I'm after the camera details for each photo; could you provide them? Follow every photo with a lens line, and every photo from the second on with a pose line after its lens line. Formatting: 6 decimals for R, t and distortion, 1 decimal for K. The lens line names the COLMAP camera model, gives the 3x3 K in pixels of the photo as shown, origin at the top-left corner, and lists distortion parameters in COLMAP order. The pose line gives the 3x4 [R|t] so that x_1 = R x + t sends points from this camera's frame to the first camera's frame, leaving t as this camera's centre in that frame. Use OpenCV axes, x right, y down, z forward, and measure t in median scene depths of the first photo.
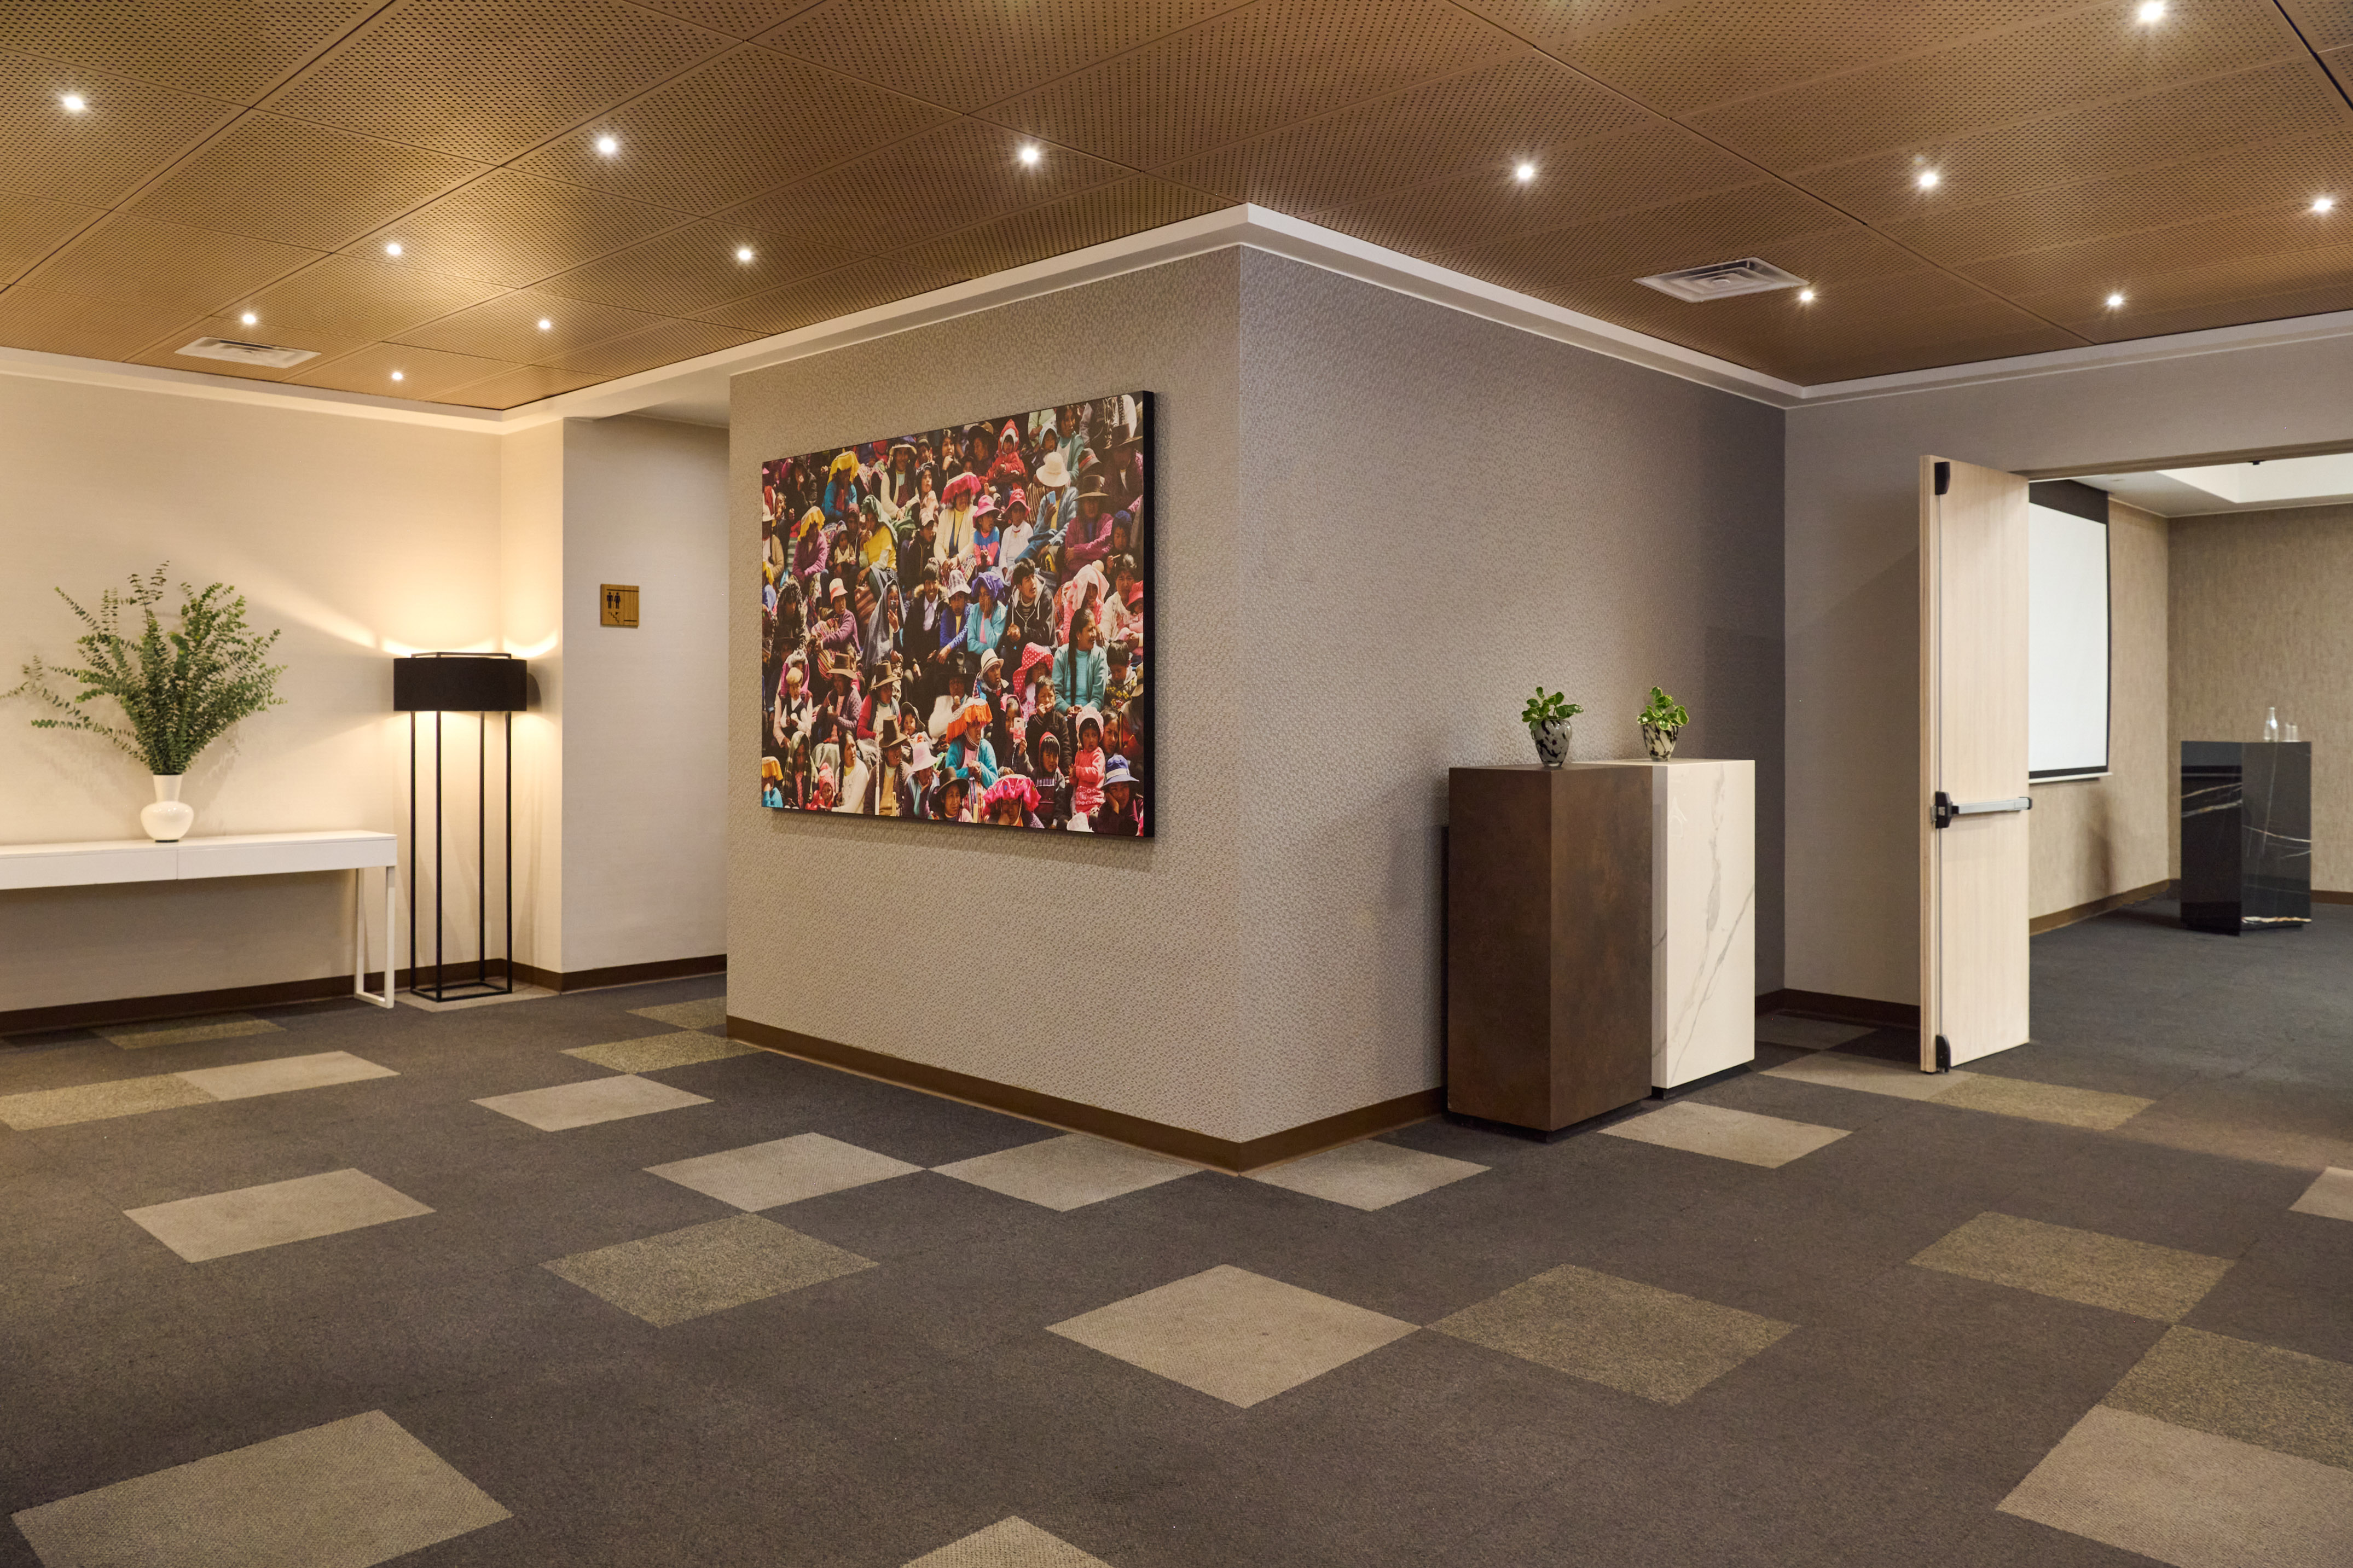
lens RADIAL K [[1675.2, 0, 1181.1], [0, 1675.2, 718.6], [0, 0, 1]] dist [0.003274, -0.000904]
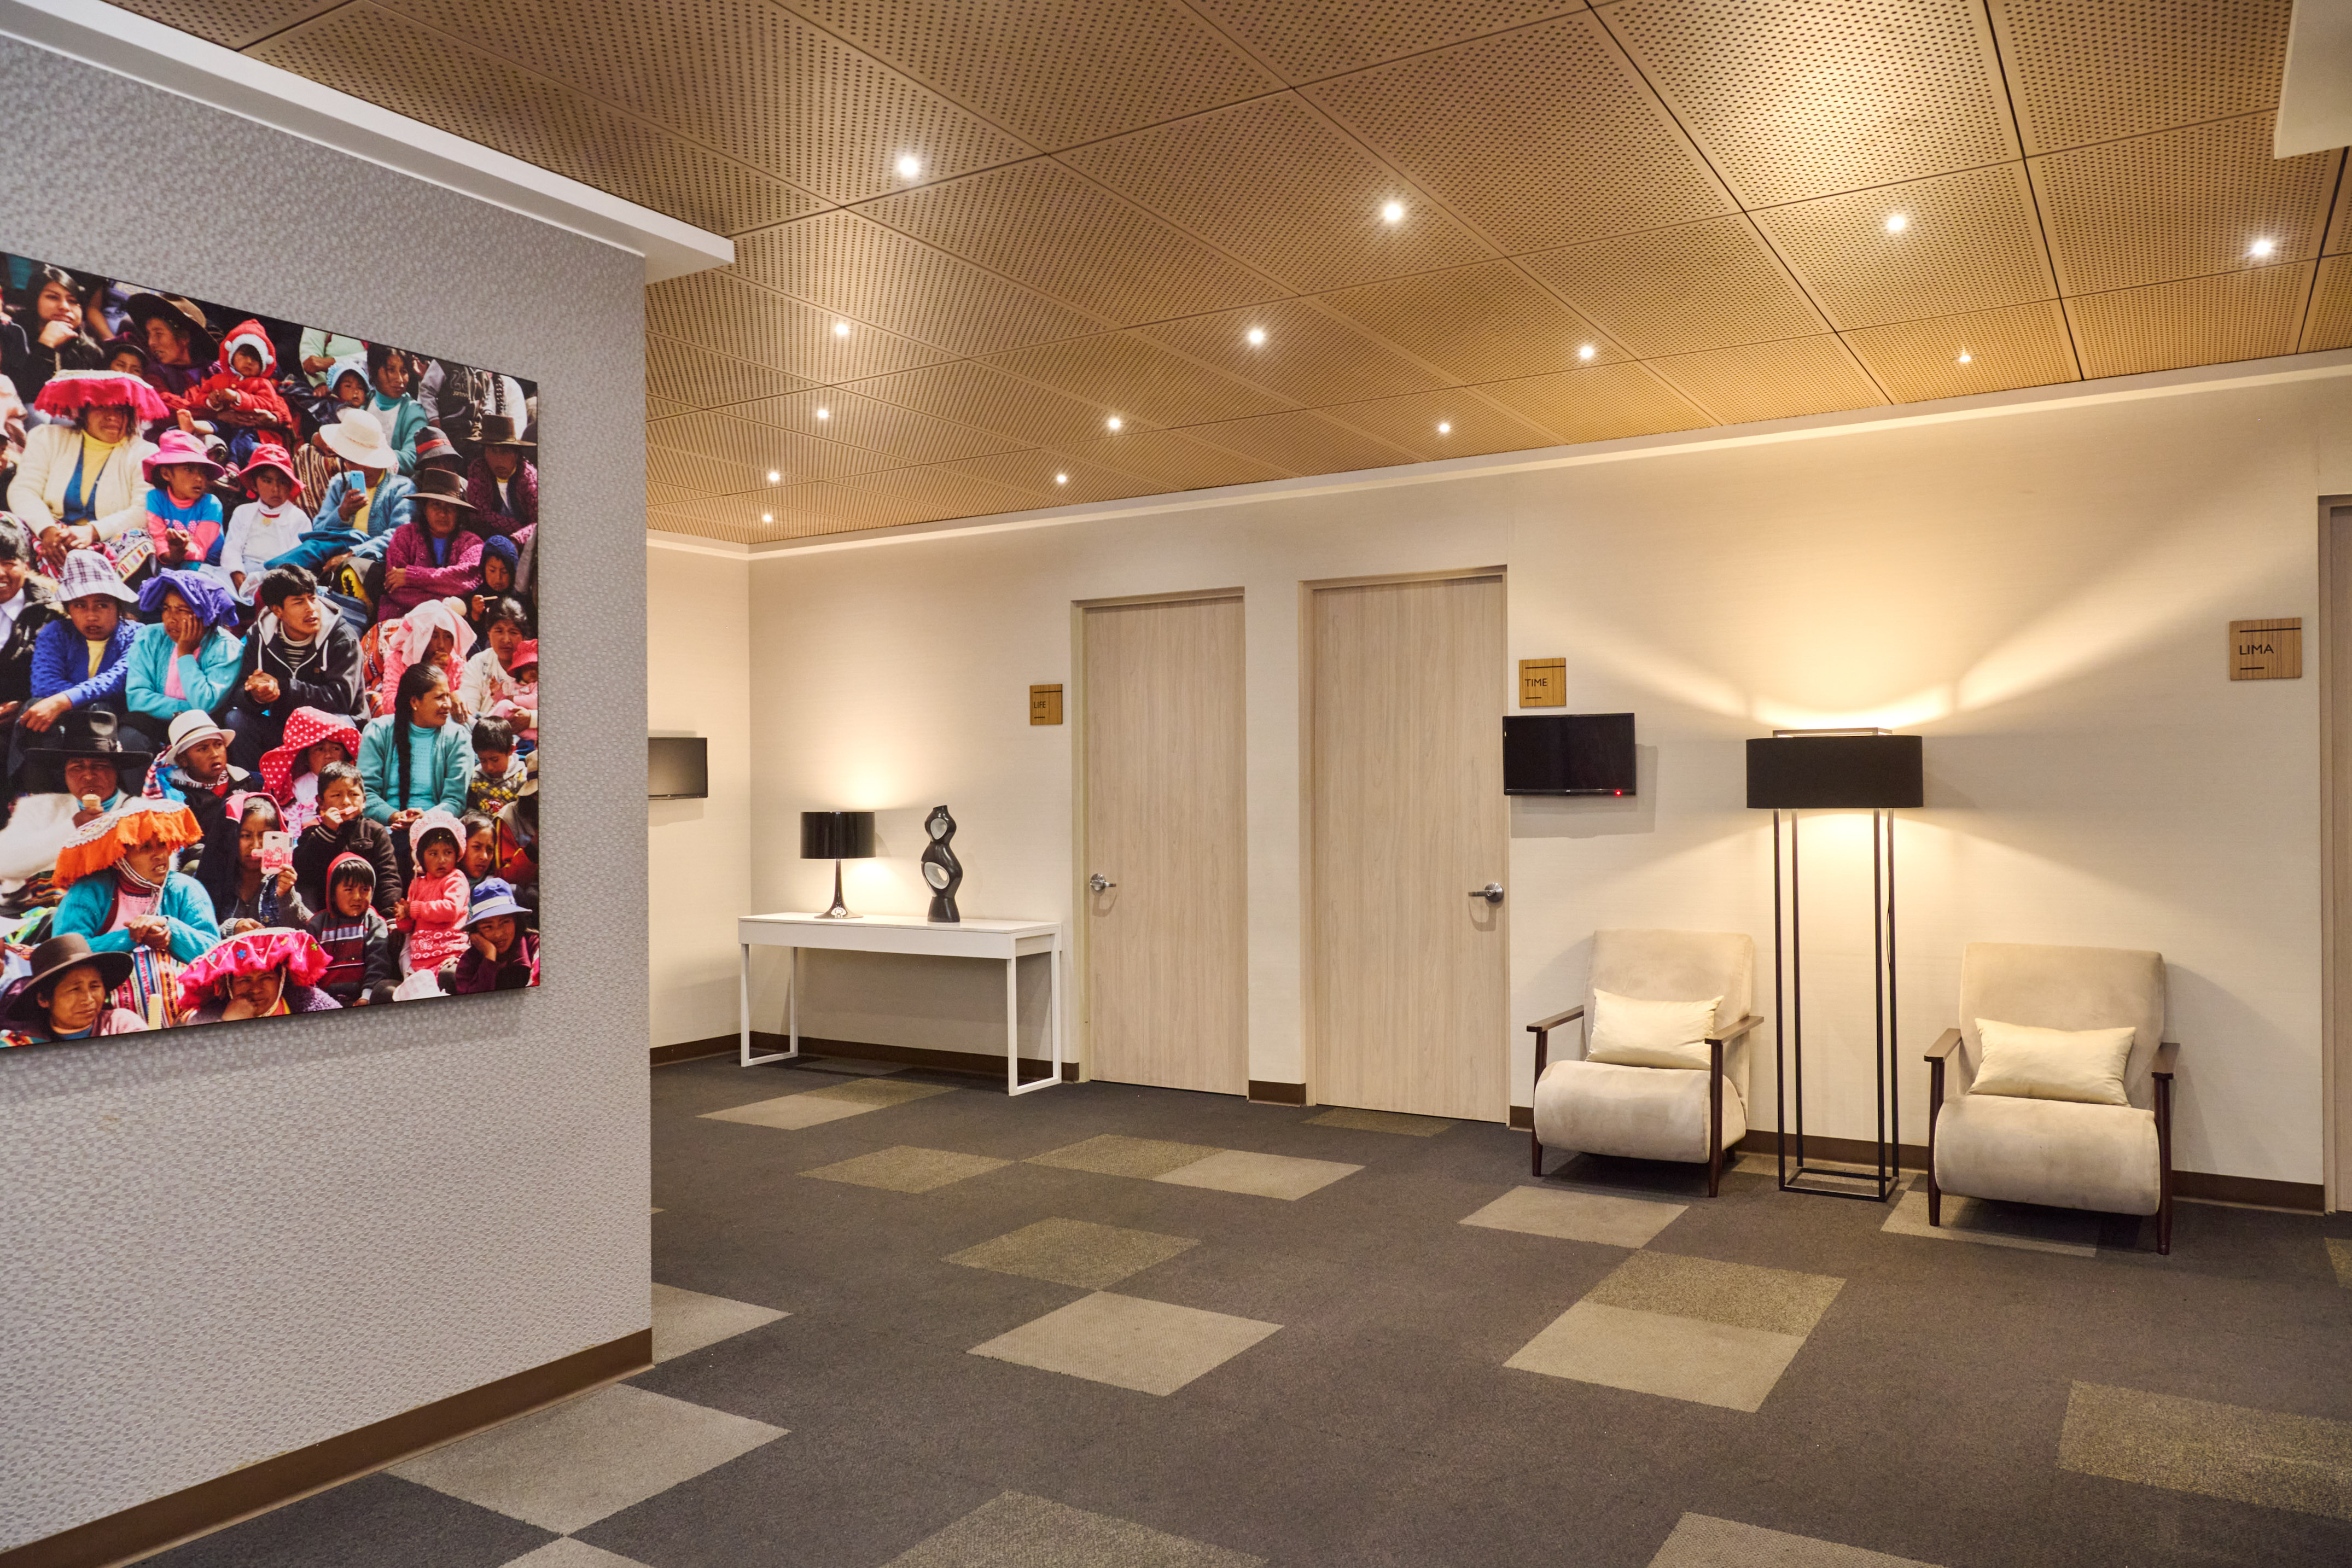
lens RADIAL K [[1632.7, 0, 1177.7], [0, 1632.7, 810.0], [0, 0, 1]] dist [-0.003755, 0.001135]
pose [[-0.217738, -0.009119, 0.975965, -0.739782], [0.011412, 0.999864, 0.011889, -0.011575], [-0.975940, 0.013727, -0.217605, 0.827680]]
